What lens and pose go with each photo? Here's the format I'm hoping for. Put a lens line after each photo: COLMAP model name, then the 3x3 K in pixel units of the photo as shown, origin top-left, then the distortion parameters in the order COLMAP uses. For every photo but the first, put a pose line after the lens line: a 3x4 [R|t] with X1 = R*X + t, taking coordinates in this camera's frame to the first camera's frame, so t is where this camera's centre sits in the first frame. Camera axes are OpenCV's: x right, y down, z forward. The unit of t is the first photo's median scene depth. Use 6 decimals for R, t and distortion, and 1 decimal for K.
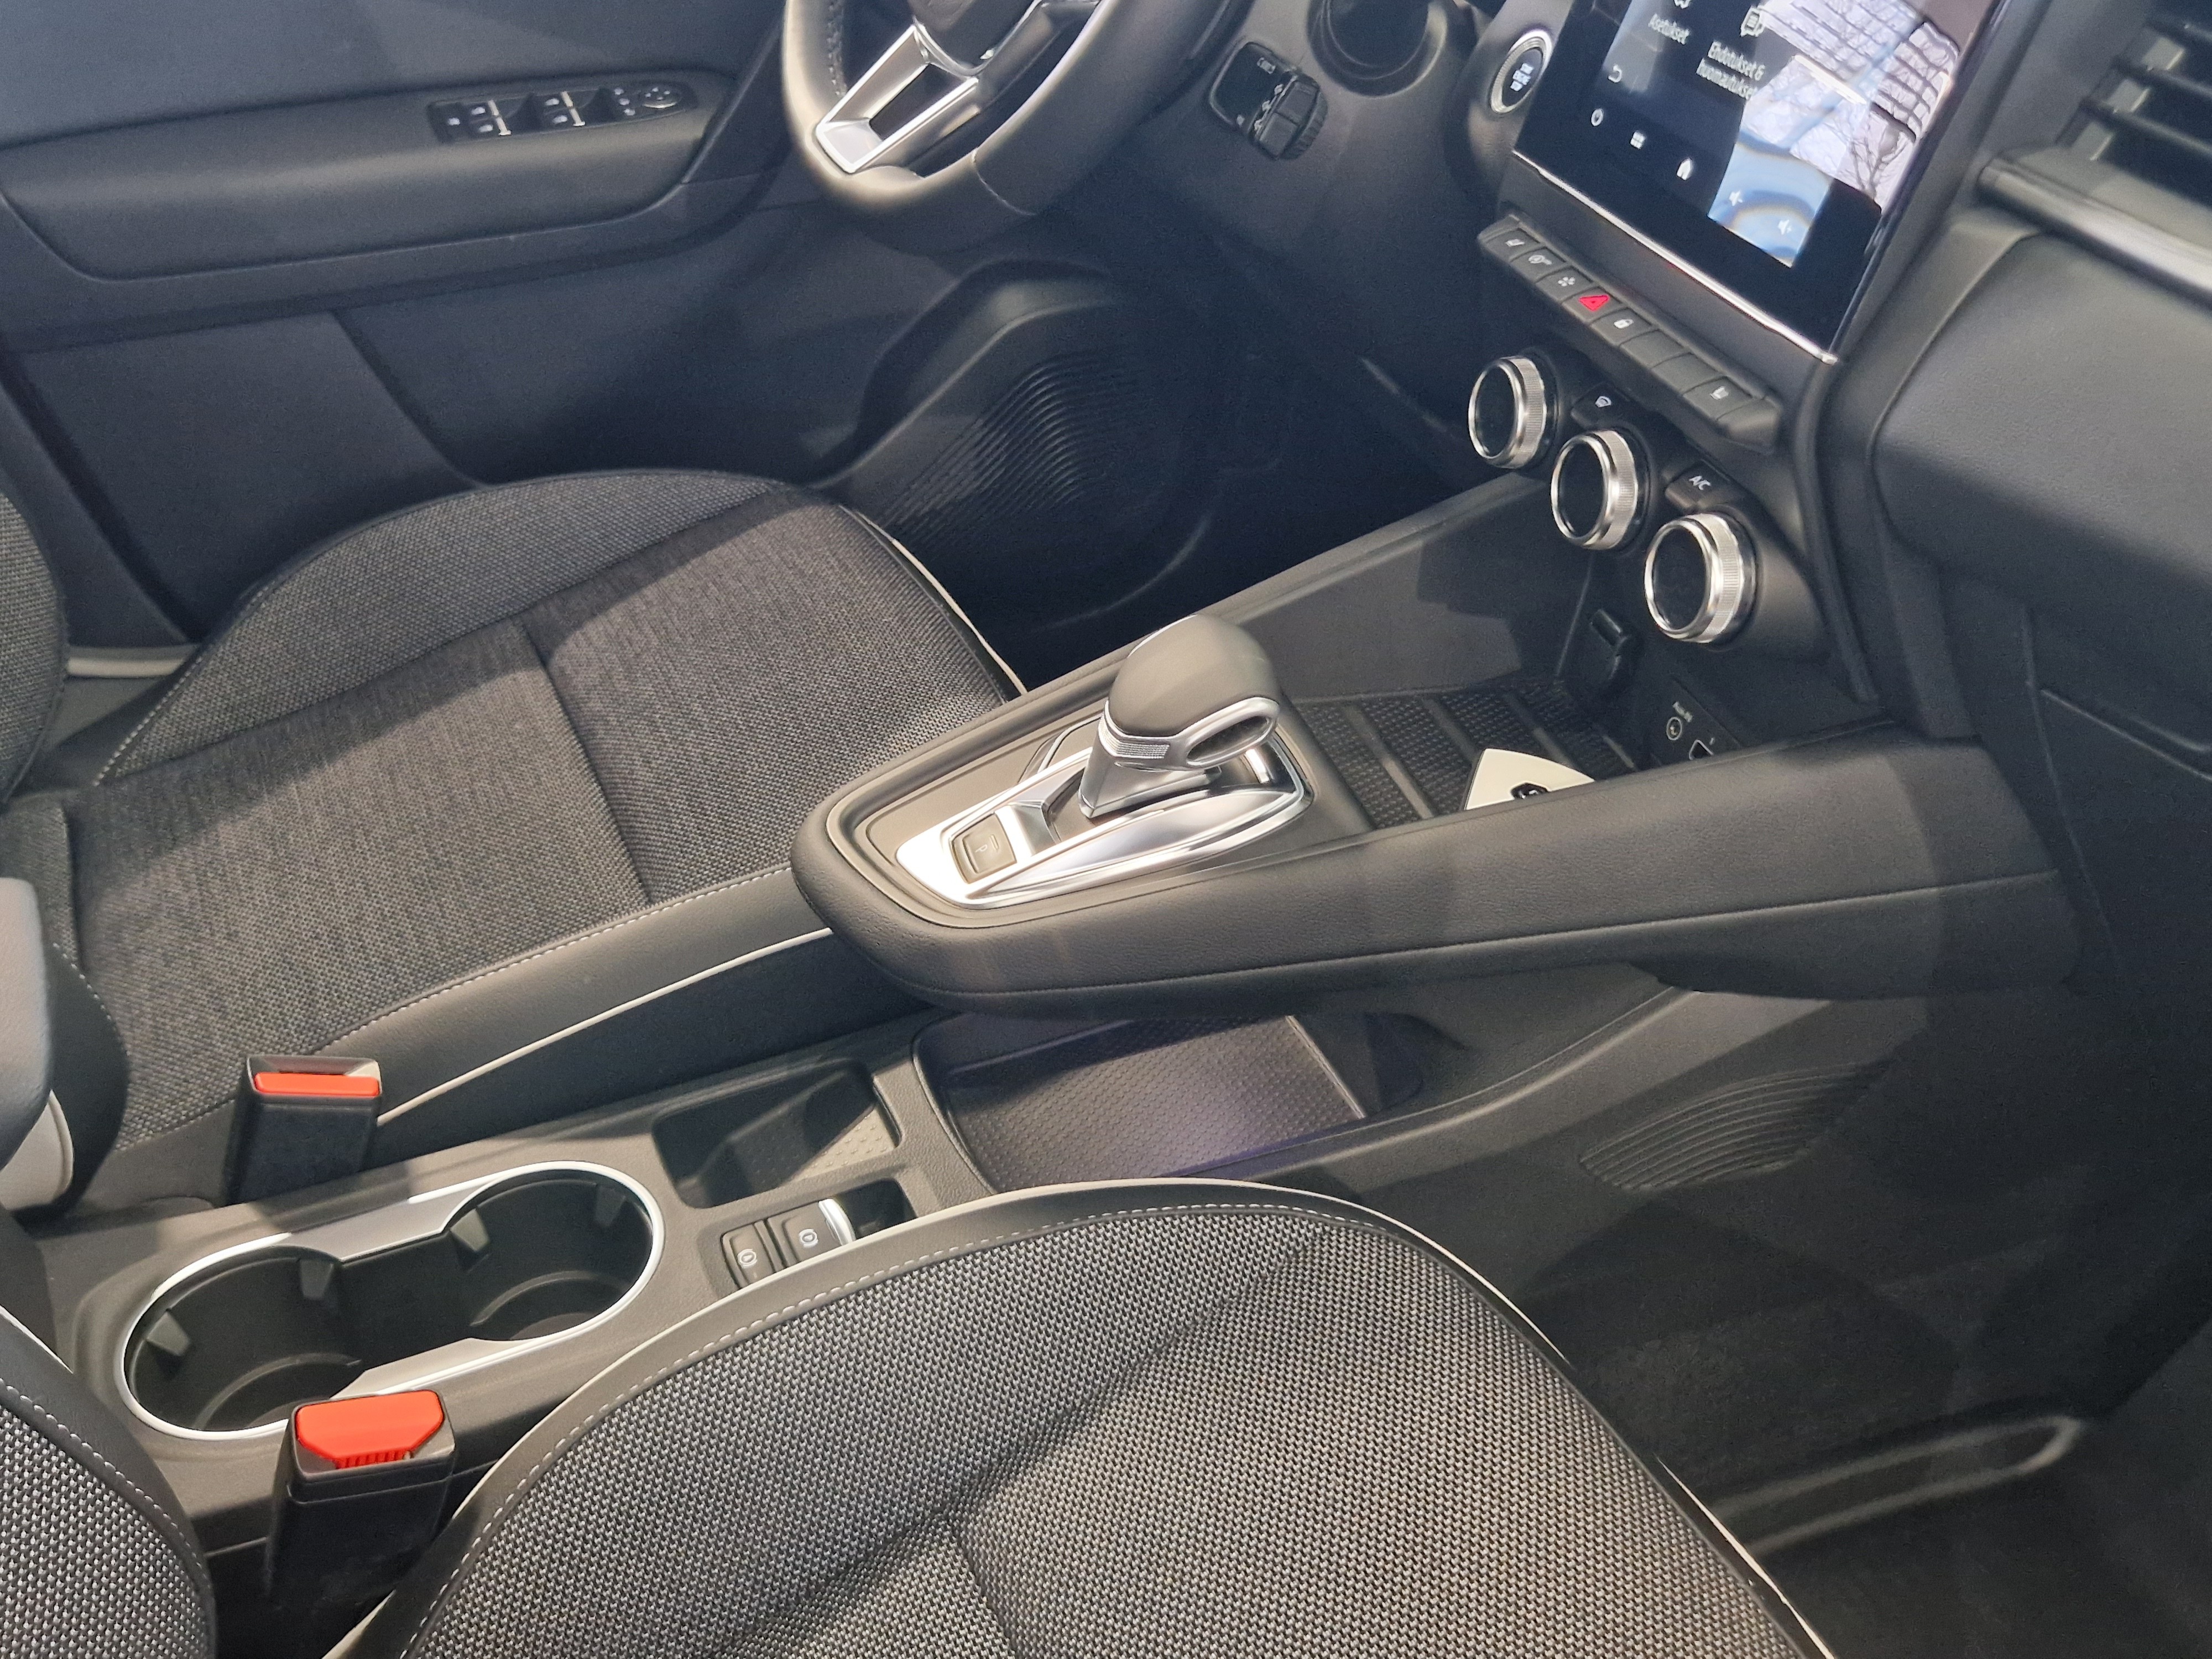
lens RADIAL K [[1960.3, 0, 1117.7], [0, 1960.3, 815.9], [0, 0, 1]] dist [0.029981, -0.002373]
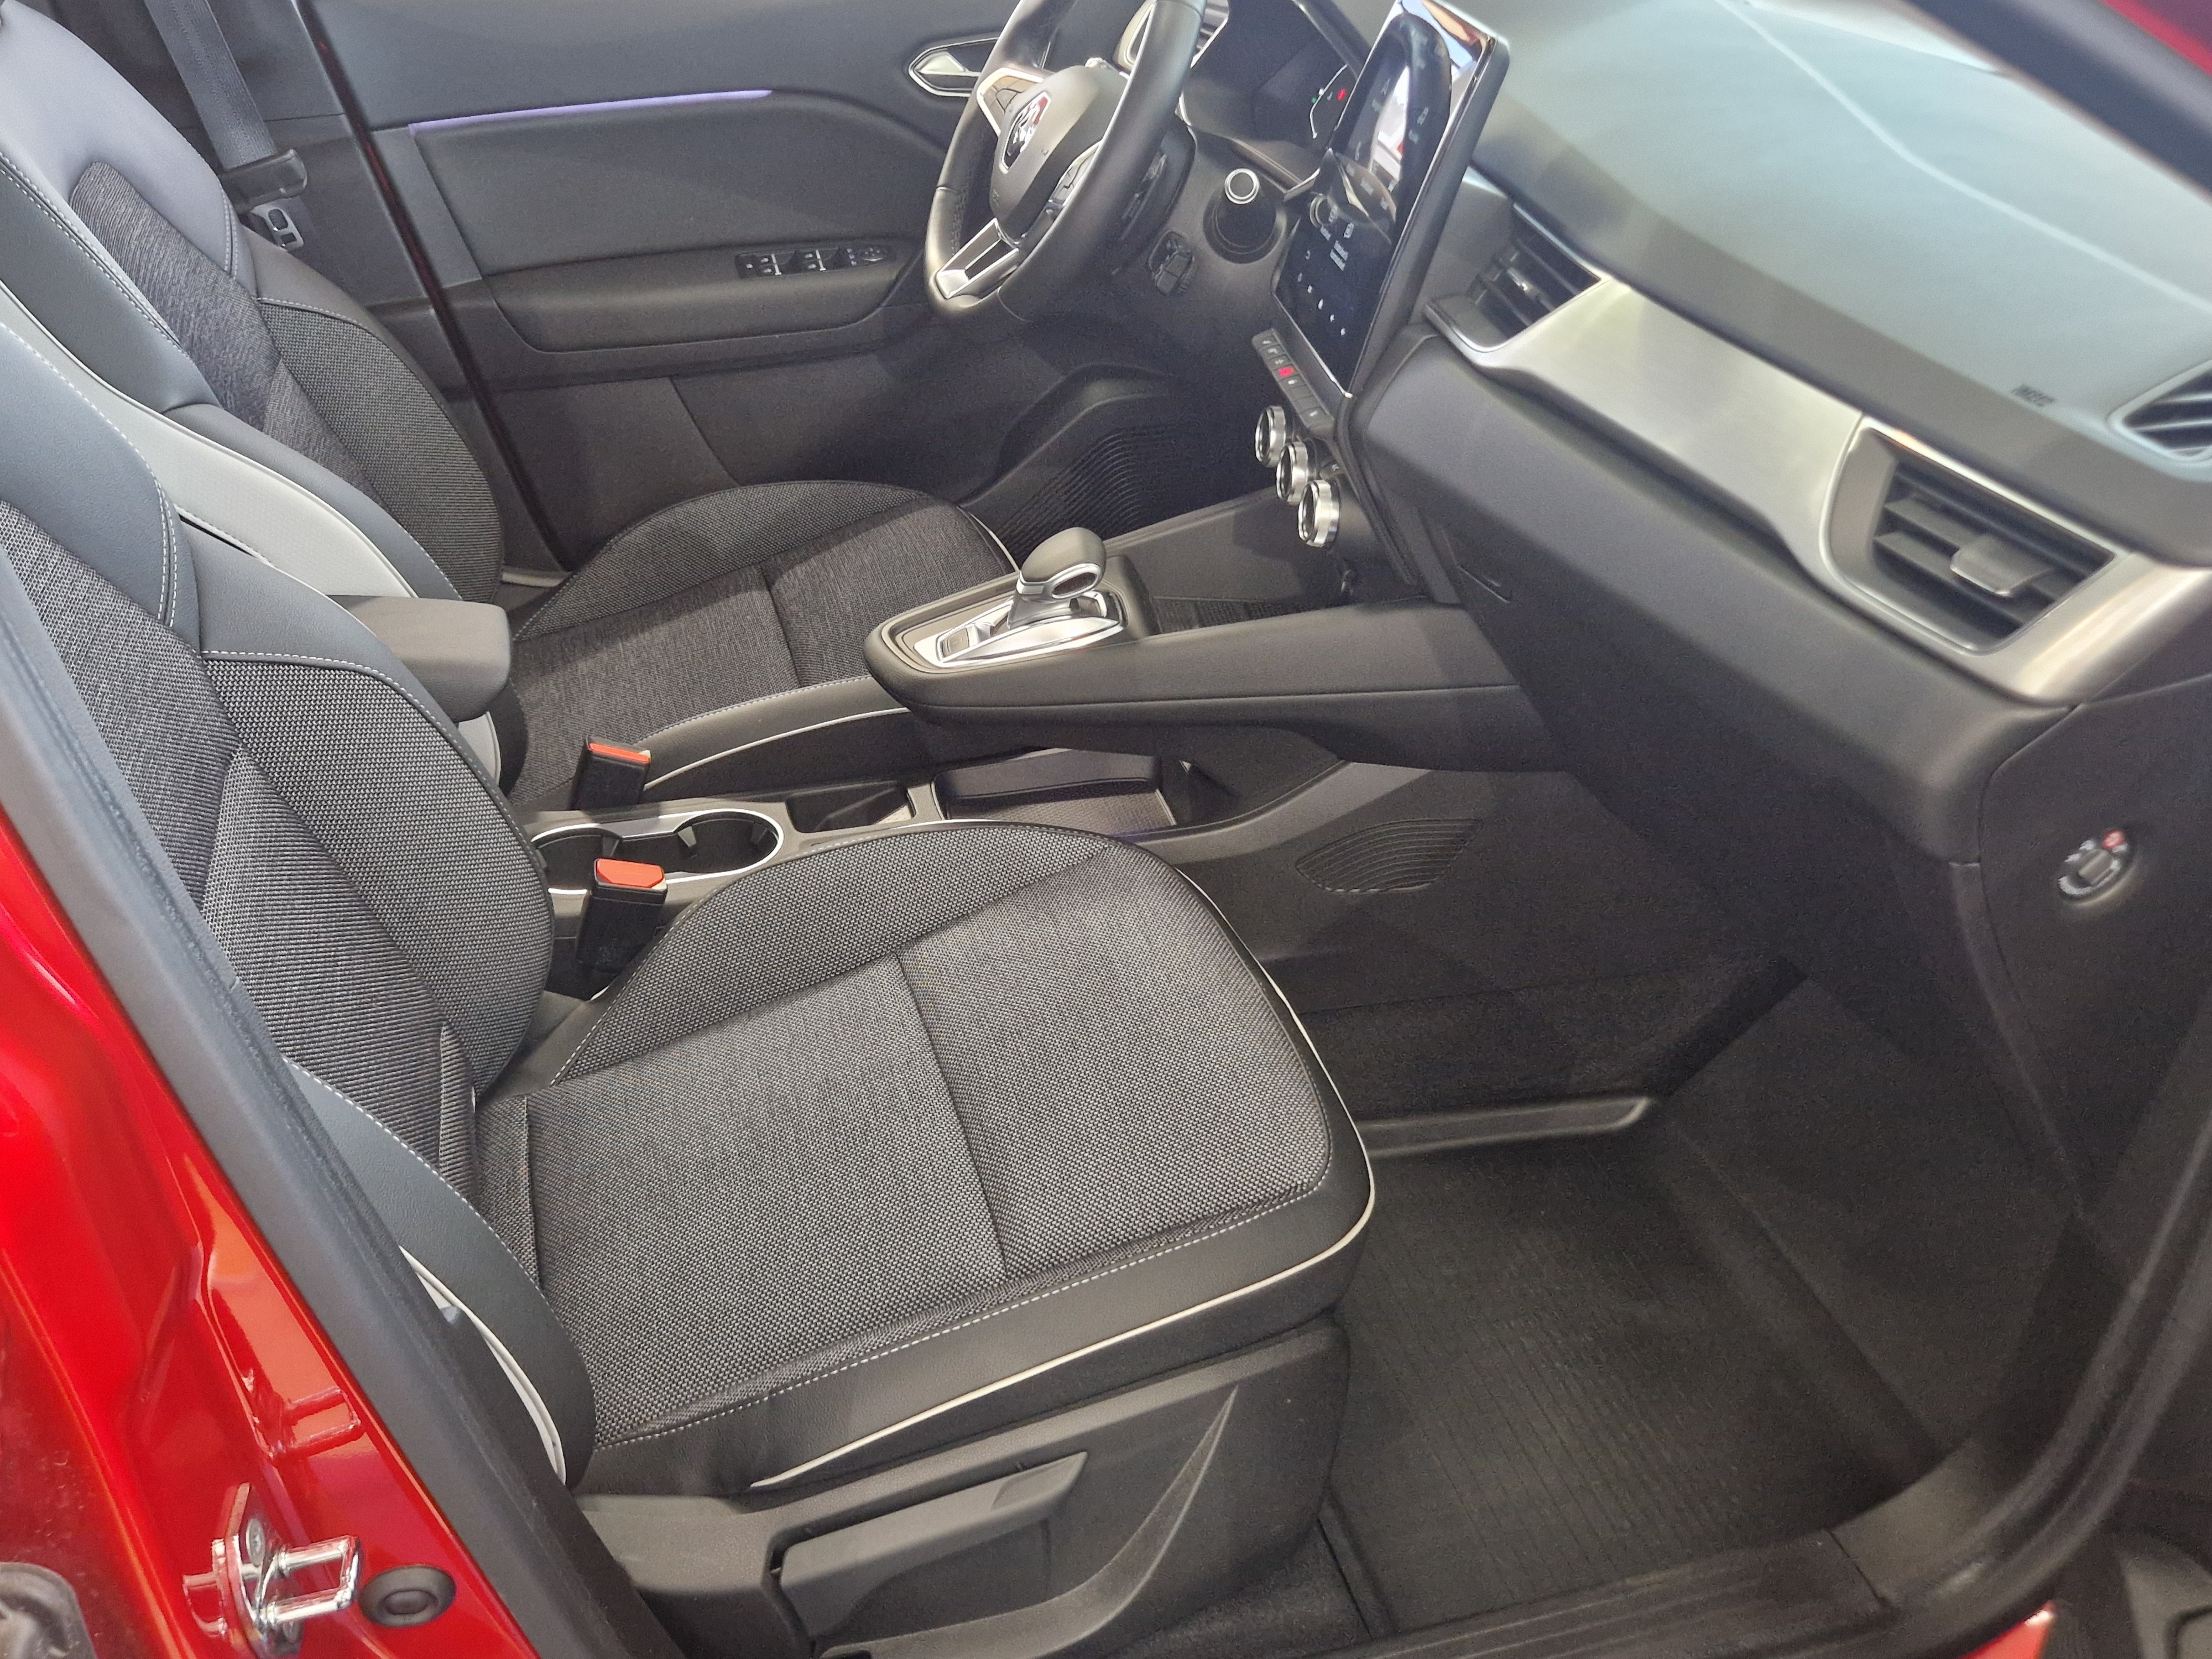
lens RADIAL K [[1820.6, 0, 1055.0], [0, 1820.6, 831.5], [0, 0, 1]] dist [0.030805, -0.000476]
pose [[0.984144, 0.075584, -0.160460, 0.279895], [-0.082826, 0.995803, -0.038929, 0.224338], [0.156844, 0.051603, 0.986274, -0.631506]]
